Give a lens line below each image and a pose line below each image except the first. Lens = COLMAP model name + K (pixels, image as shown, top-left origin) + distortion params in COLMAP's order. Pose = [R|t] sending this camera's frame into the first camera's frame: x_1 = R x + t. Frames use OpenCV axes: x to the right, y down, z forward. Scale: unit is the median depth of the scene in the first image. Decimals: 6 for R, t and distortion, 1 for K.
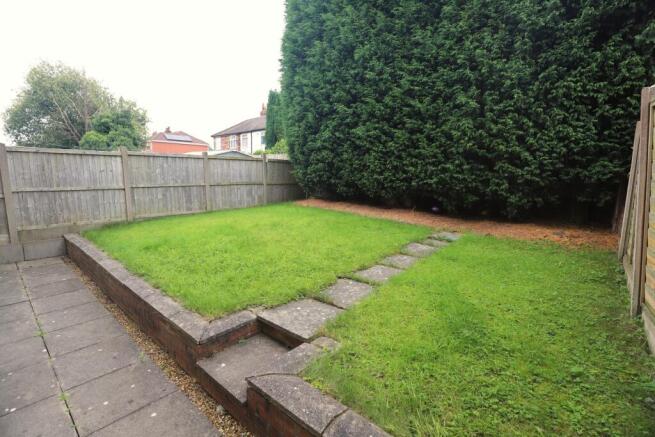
lens RADIAL K [[310.5, 0, 327.5], [0, 310.5, 216.7], [0, 0, 1]] dist [-0.001703, -0.000160]
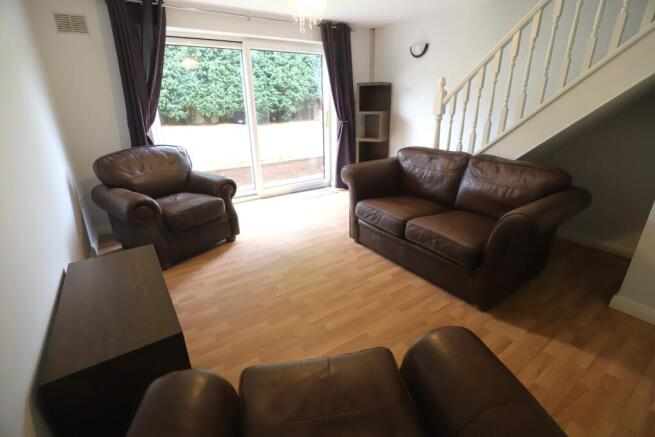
lens RADIAL K [[310.5, 0, 328.0], [0, 310.5, 218.0], [0, 0, 1]] dist [-0.001703, -0.000160]
pose [[0.252372, -0.360141, 0.898113, -1.461364], [0.154903, 0.931224, 0.329890, -0.023611], [-0.955151, 0.055866, 0.290802, 0.178731]]
